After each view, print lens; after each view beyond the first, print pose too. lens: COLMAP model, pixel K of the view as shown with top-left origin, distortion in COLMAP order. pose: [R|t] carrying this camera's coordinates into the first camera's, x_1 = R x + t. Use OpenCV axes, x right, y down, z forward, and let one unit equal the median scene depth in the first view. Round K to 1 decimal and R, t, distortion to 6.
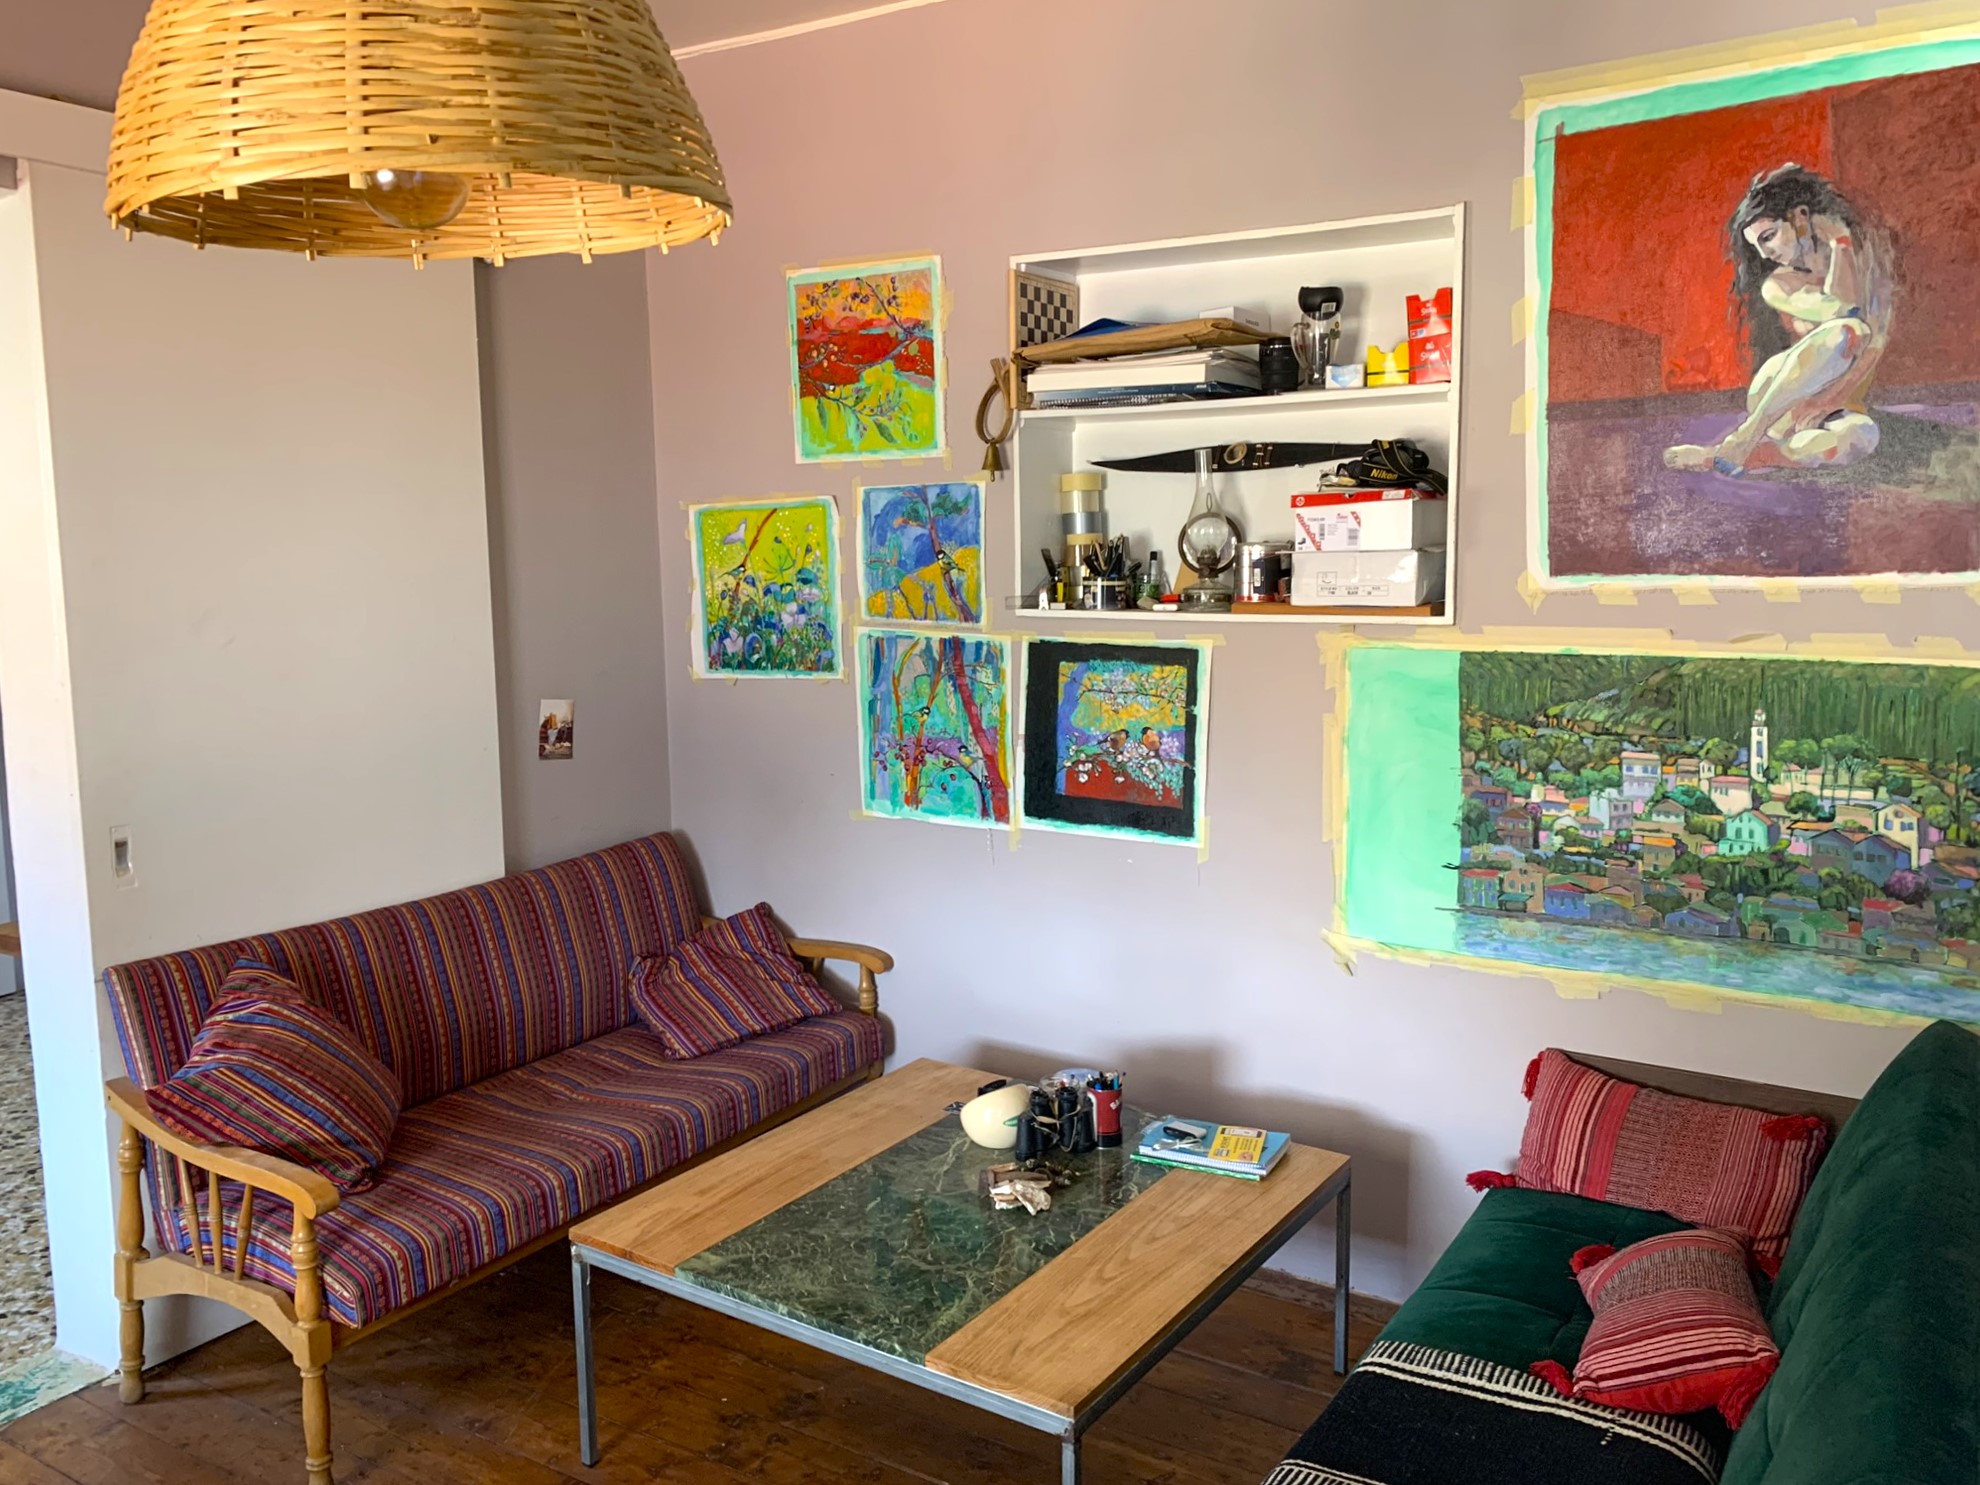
lens RADIAL K [[1534.6, 0, 990.0], [0, 1534.6, 742.5], [0, 0, 1]] dist [-0.009999, 0.003448]
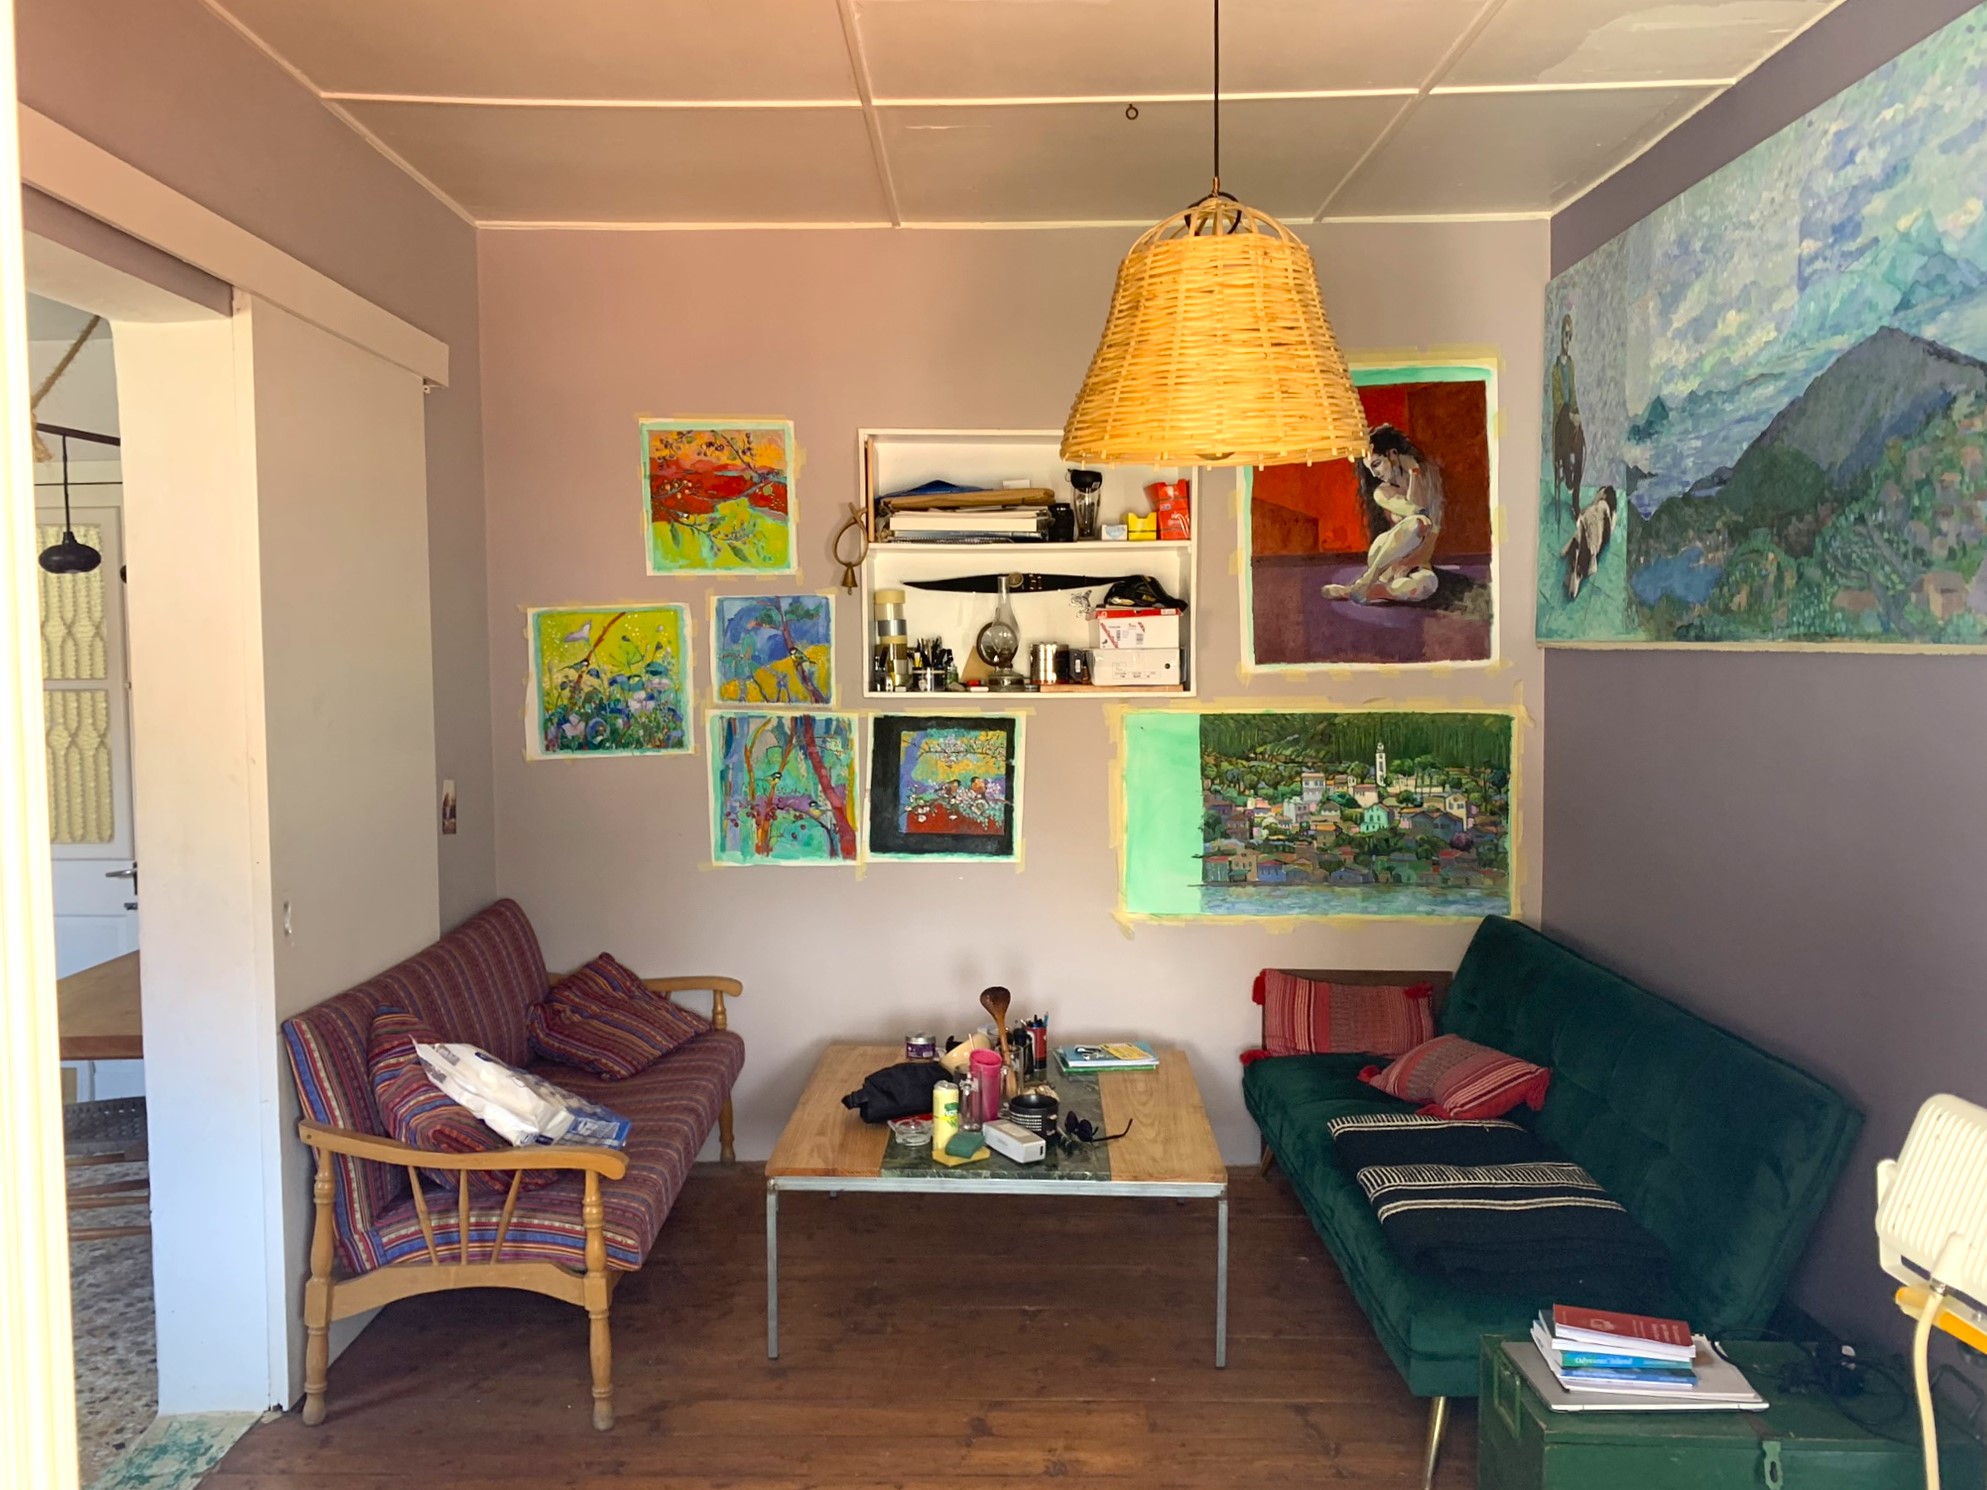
lens RADIAL K [[1579.4, 0, 928.5], [0, 1579.4, 743.2], [0, 0, 1]] dist [0.066730, -0.056198]
pose [[0.855075, -0.024231, 0.517938, -0.747334], [0.063482, 0.996285, -0.058194, 0.044553], [-0.514604, 0.082640, 0.853436, -0.204831]]
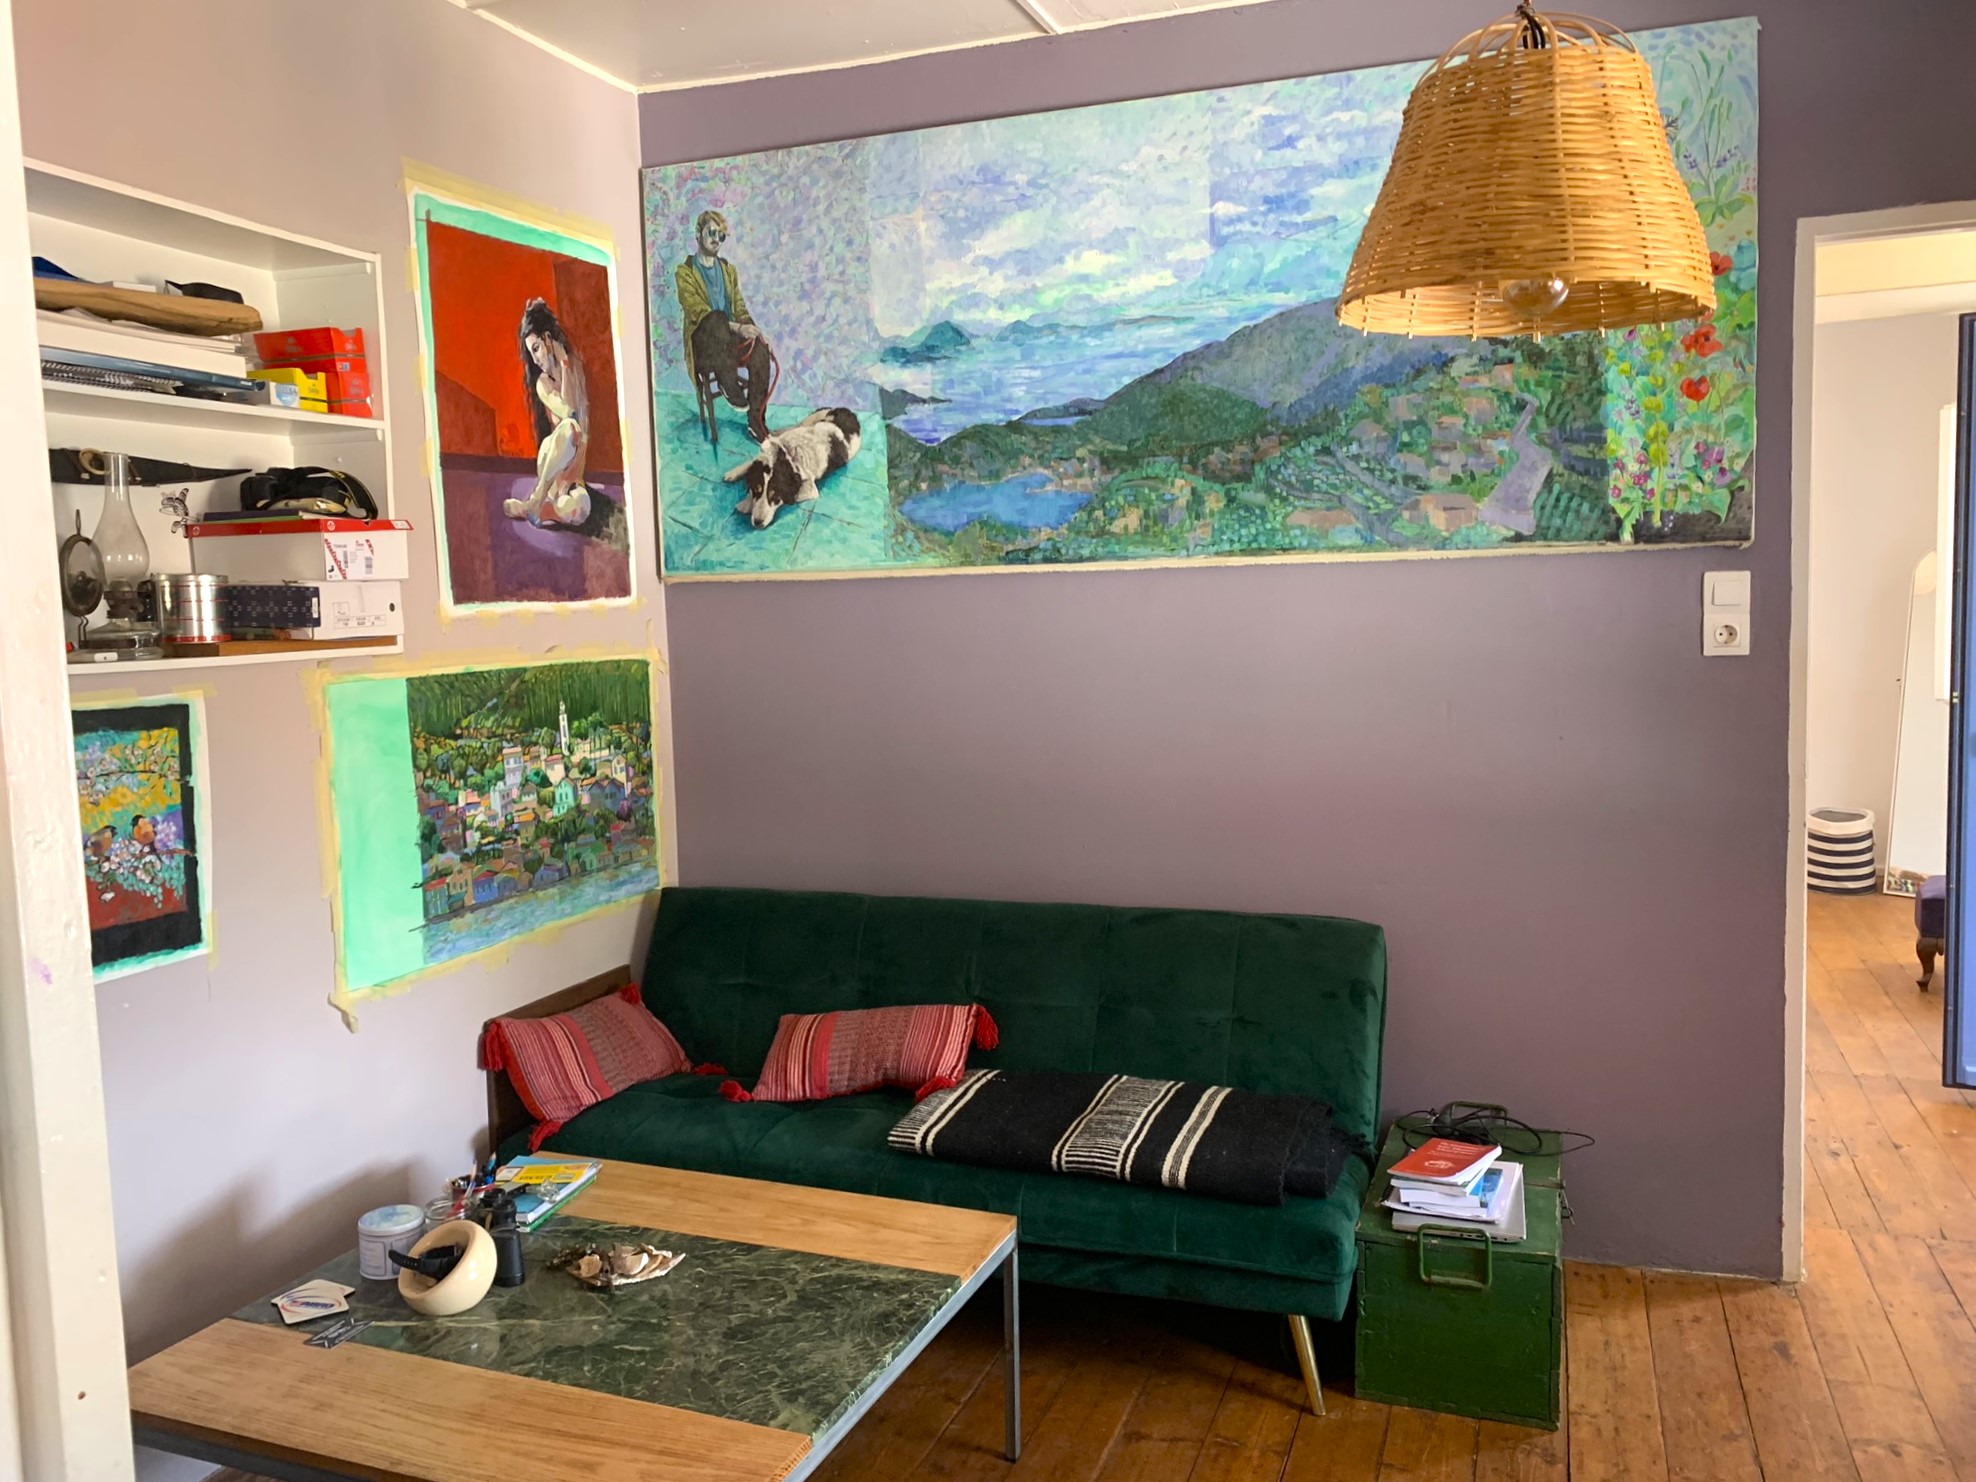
lens RADIAL K [[1555.7, 0, 990.8], [0, 1555.7, 730.7], [0, 0, 1]] dist [0.087634, -0.095847]
pose [[-0.223614, -0.066849, 0.972383, -0.833199], [0.162126, 0.981196, 0.104739, -0.072295], [-0.961099, 0.181070, -0.208571, 0.853507]]
